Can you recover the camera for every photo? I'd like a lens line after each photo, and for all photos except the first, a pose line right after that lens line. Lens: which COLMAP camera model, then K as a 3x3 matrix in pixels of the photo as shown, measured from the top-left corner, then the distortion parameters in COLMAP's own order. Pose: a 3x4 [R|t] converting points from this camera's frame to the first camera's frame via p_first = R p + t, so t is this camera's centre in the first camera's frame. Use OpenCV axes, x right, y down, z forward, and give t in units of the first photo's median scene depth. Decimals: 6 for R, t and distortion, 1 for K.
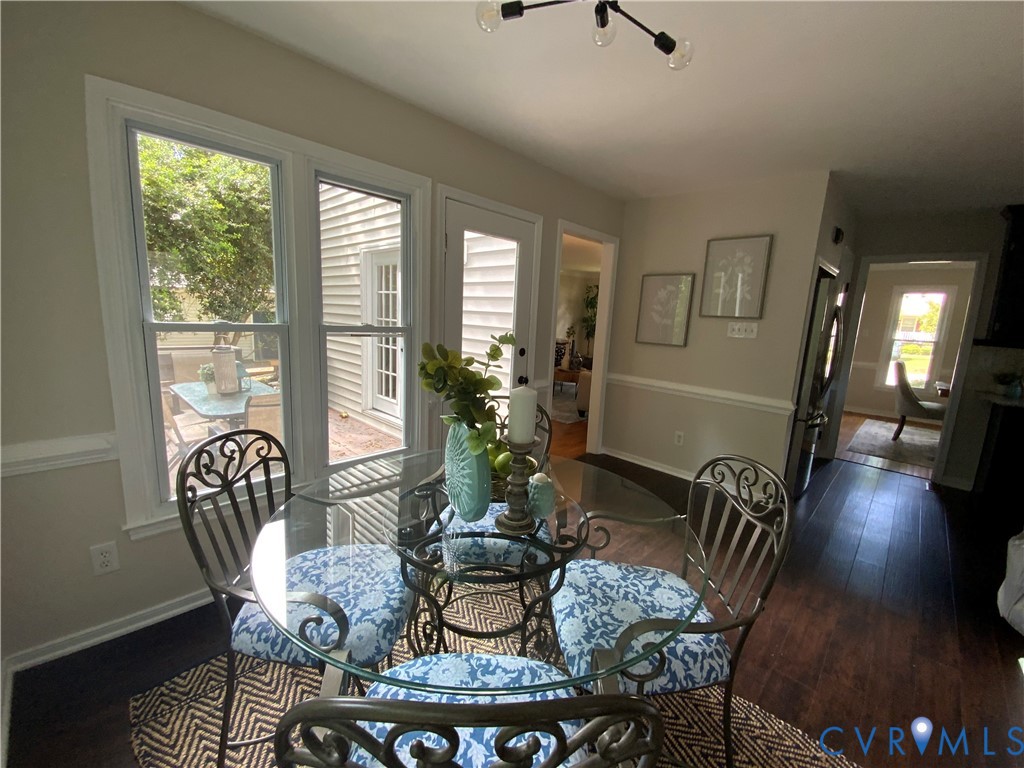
lens RADIAL K [[415.5, 0, 513.9], [0, 415.5, 382.8], [0, 0, 1]] dist [0.022937, -0.020354]
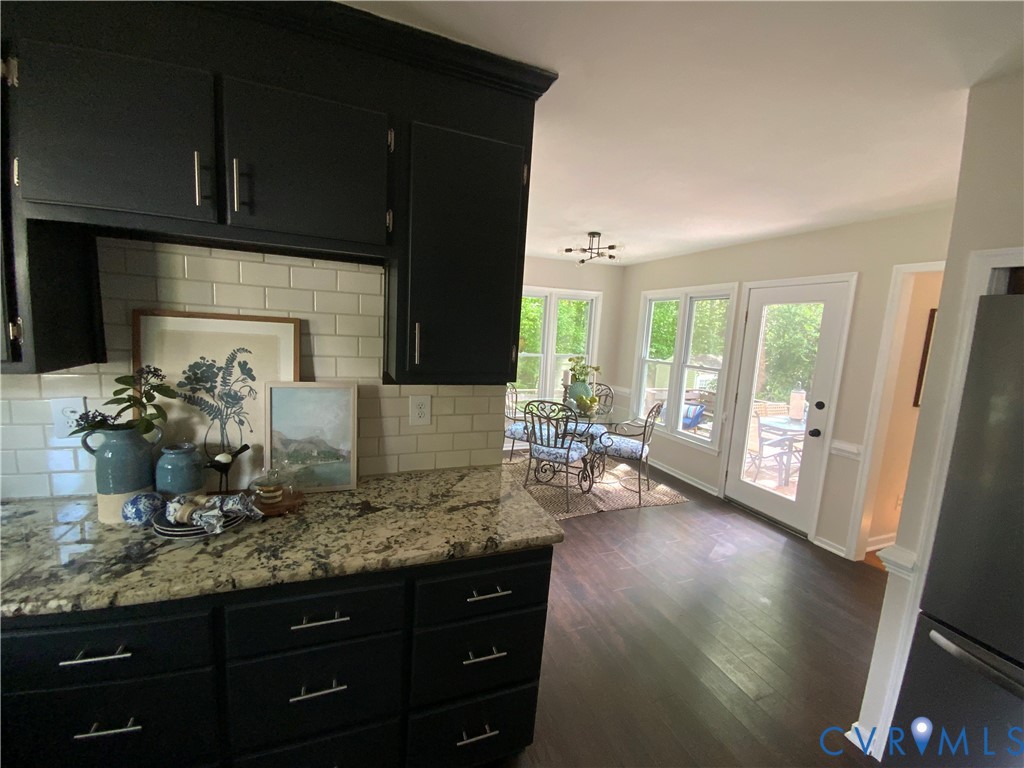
lens RADIAL K [[404.1, 0, 506.7], [0, 404.1, 387.5], [0, 0, 1]] dist [-0.000231, -0.011393]
pose [[-0.410871, 0.053330, -0.910132, 1.229116], [-0.219588, 0.963110, 0.155566, -0.101584], [0.884854, 0.263772, -0.384003, 0.687570]]
